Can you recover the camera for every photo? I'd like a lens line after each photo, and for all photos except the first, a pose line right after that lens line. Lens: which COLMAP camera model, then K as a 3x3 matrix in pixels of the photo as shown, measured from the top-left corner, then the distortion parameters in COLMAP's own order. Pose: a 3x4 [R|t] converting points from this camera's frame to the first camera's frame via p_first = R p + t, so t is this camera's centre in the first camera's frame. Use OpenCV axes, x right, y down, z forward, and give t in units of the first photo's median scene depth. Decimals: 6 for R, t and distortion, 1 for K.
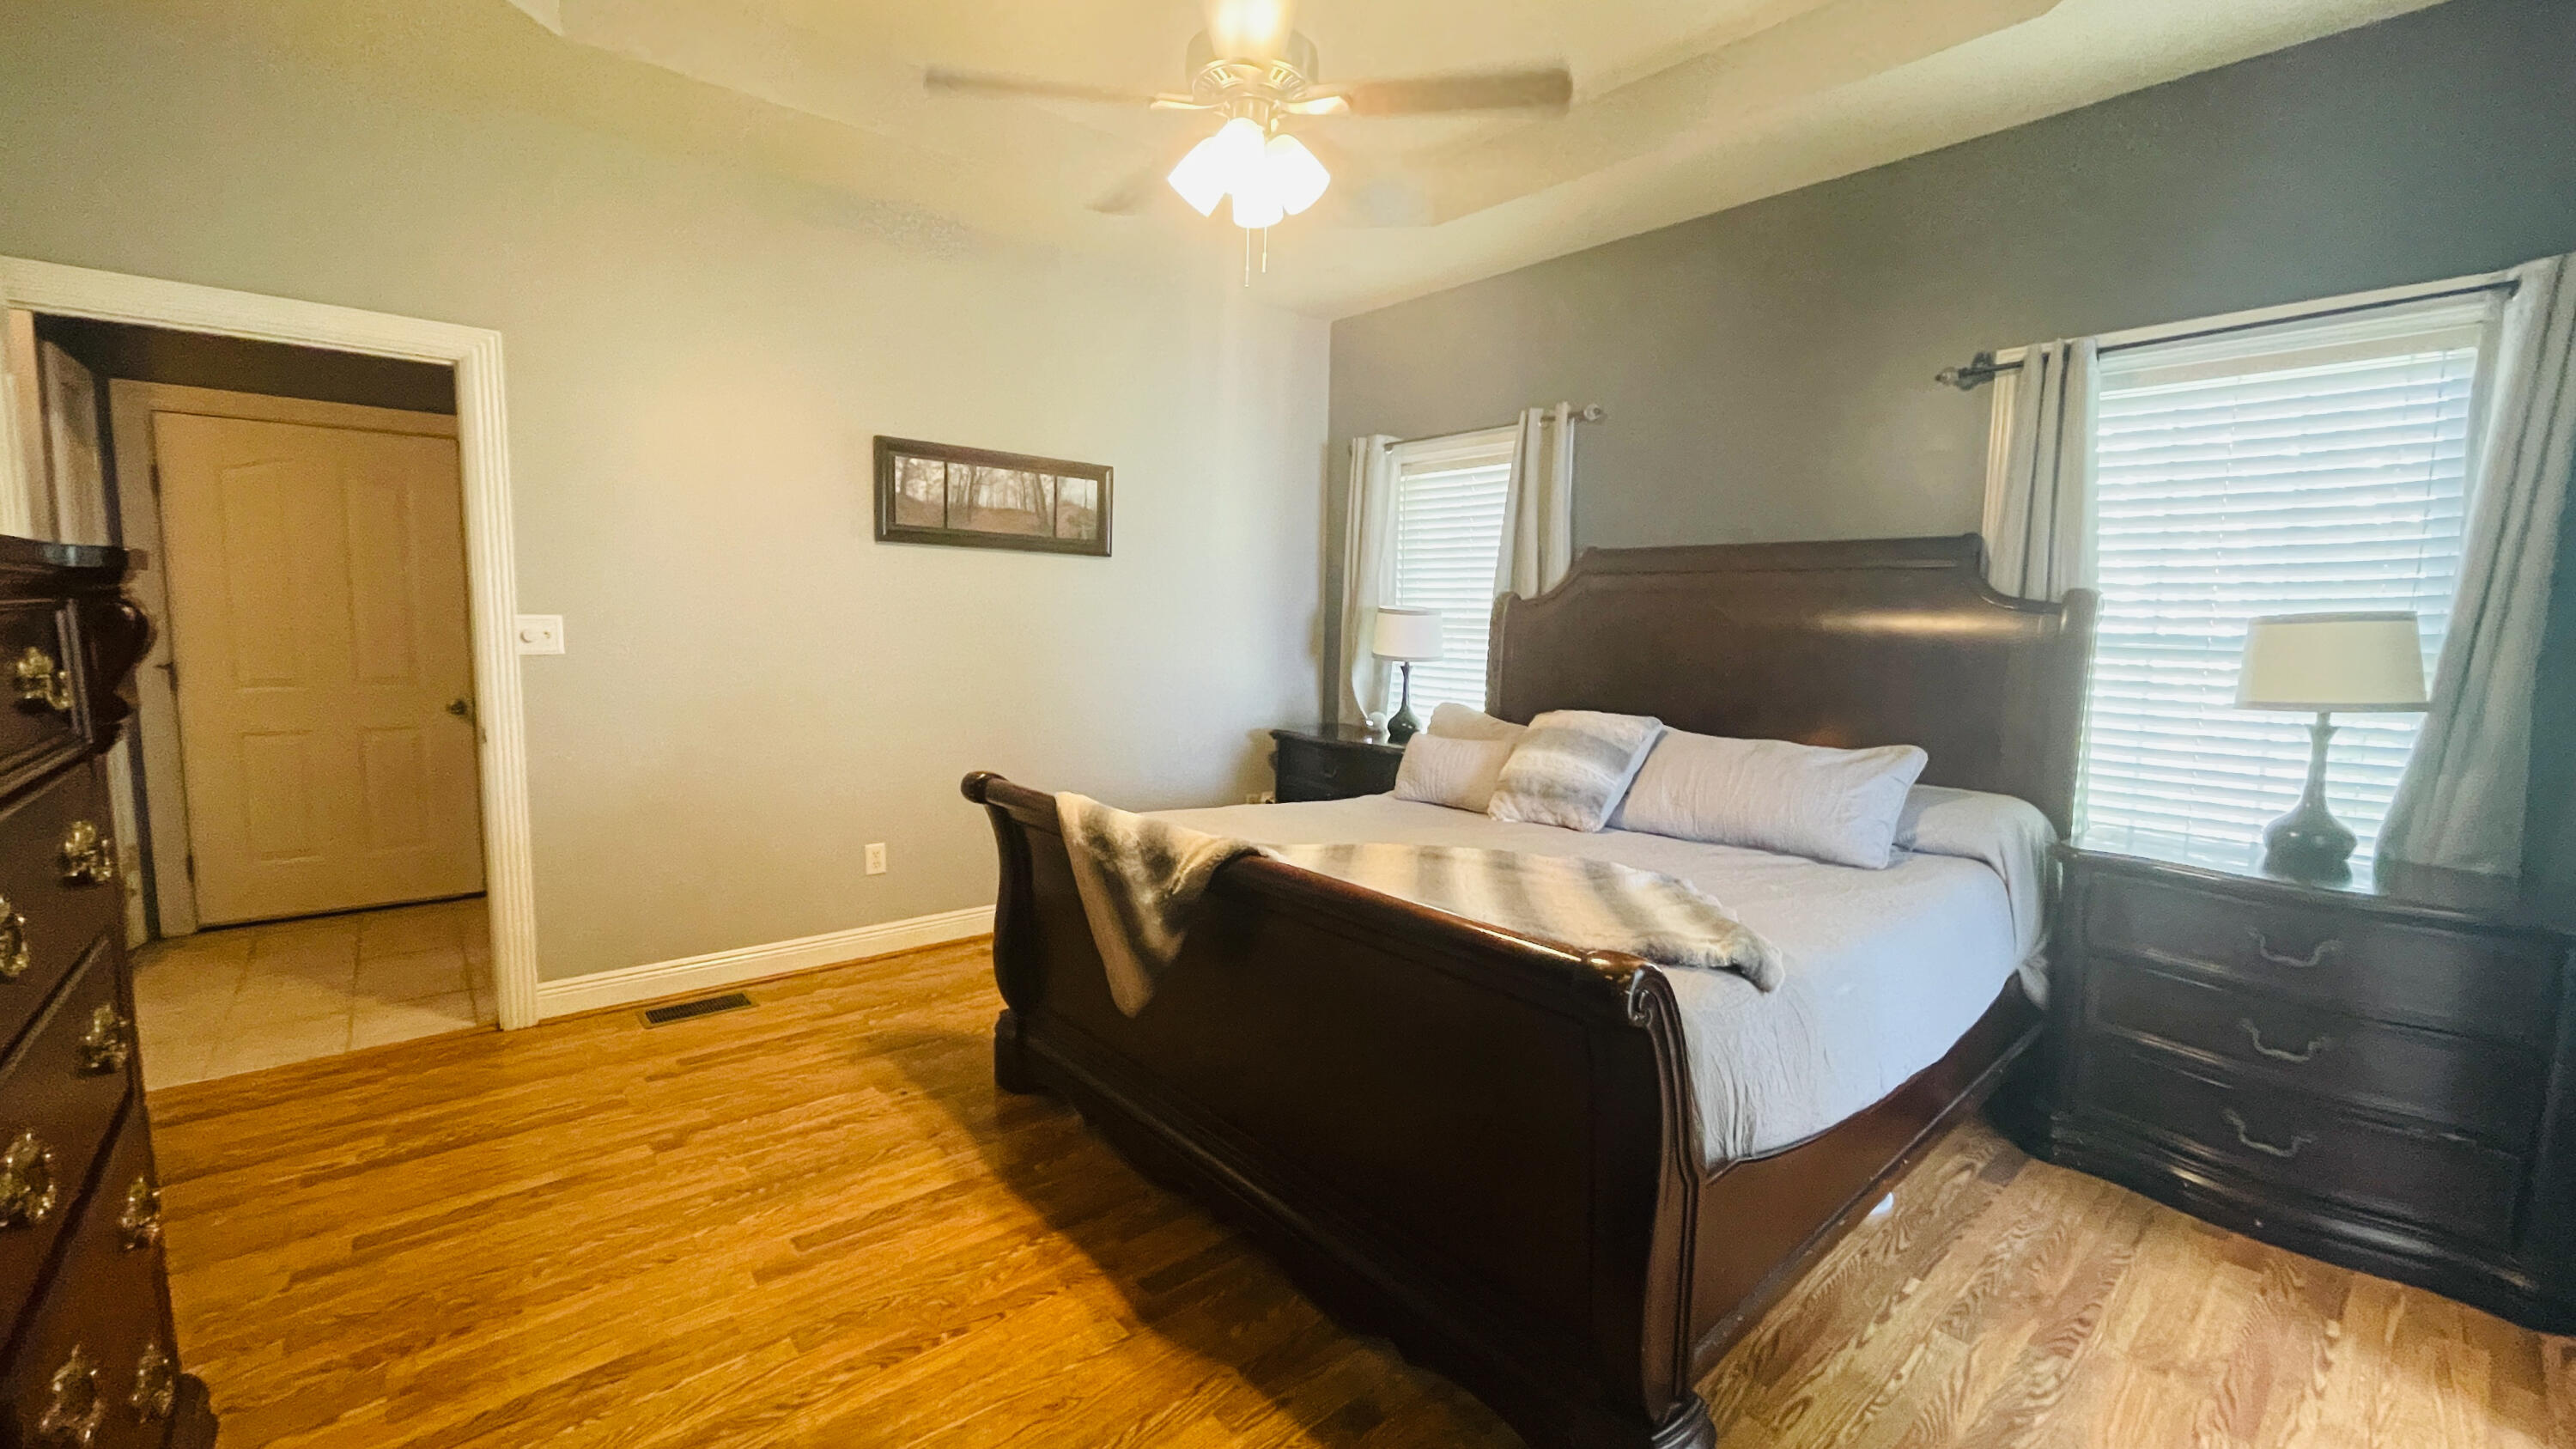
lens RADIAL K [[1047.7, 0, 1288.0], [0, 1047.7, 724.5], [0, 0, 1]] dist [0.000520, -0.000204]
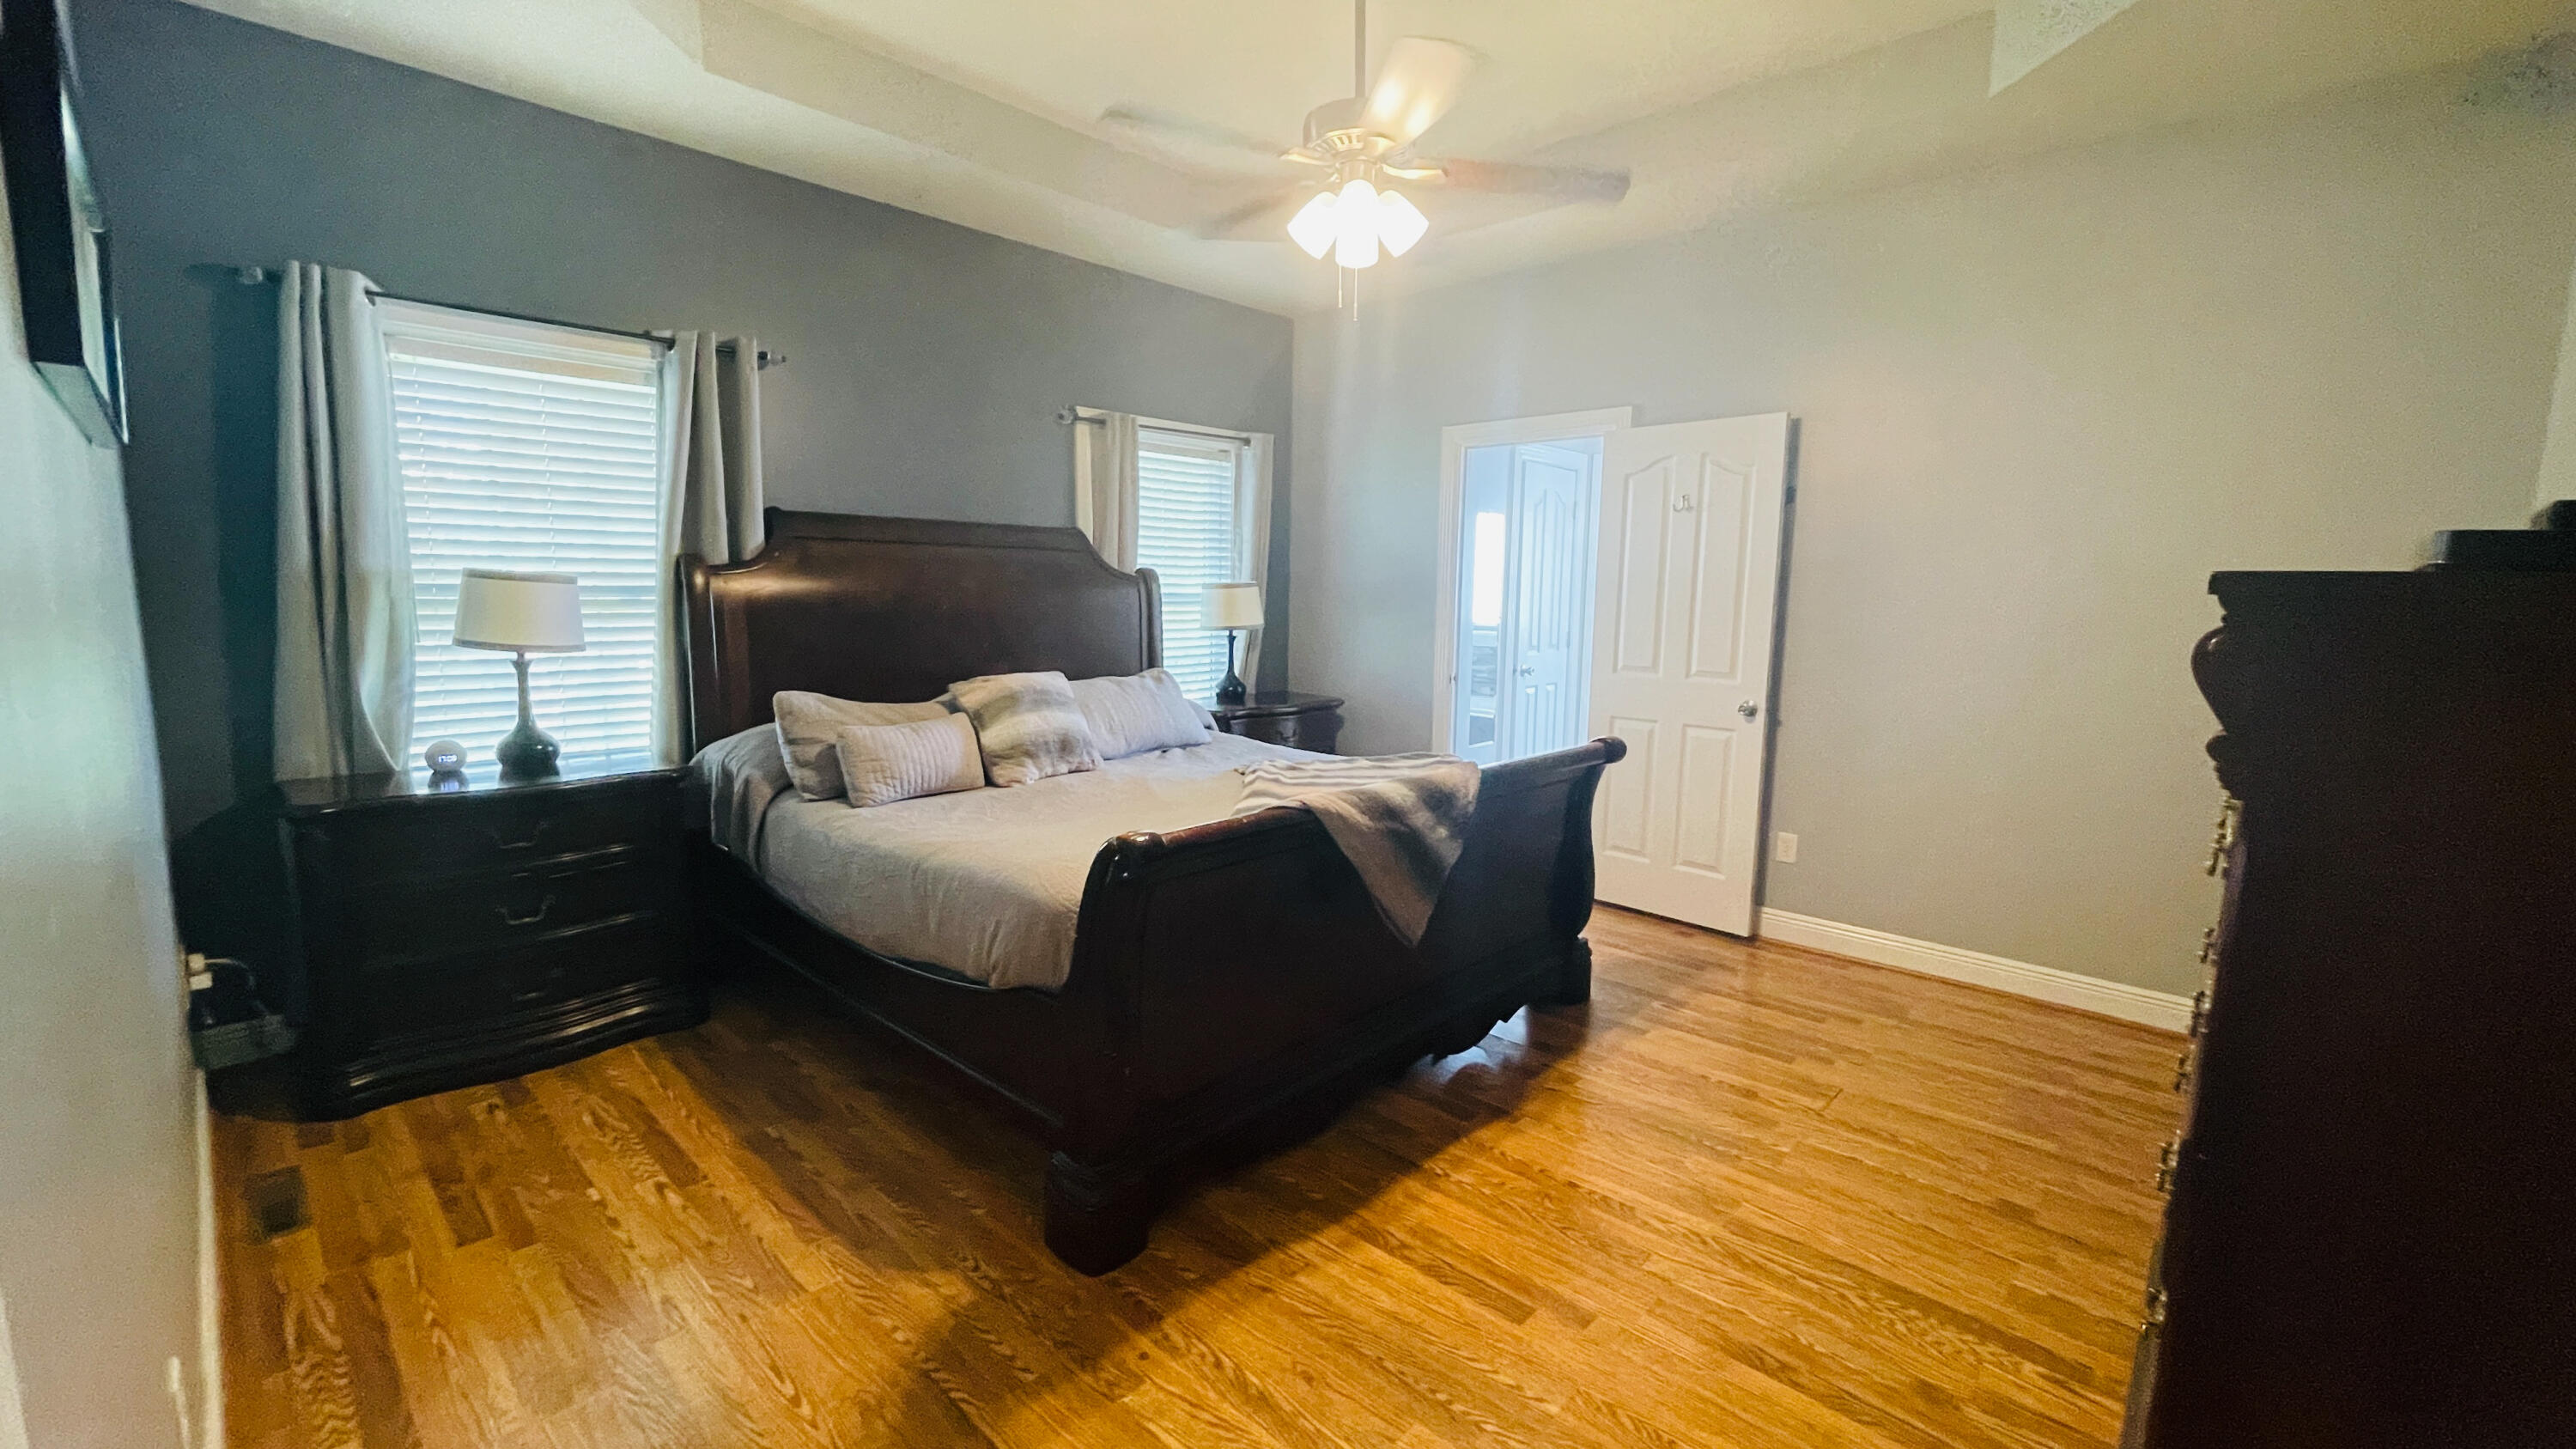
lens RADIAL K [[1006.8, 0, 1288.0], [0, 1006.8, 724.5], [0, 0, 1]] dist [-0.032015, 0.000005]
pose [[-0.093228, -0.150304, 0.984234, -1.110306], [0.083057, 0.983920, 0.158123, -0.140972], [-0.992174, 0.096489, -0.079245, 1.119313]]
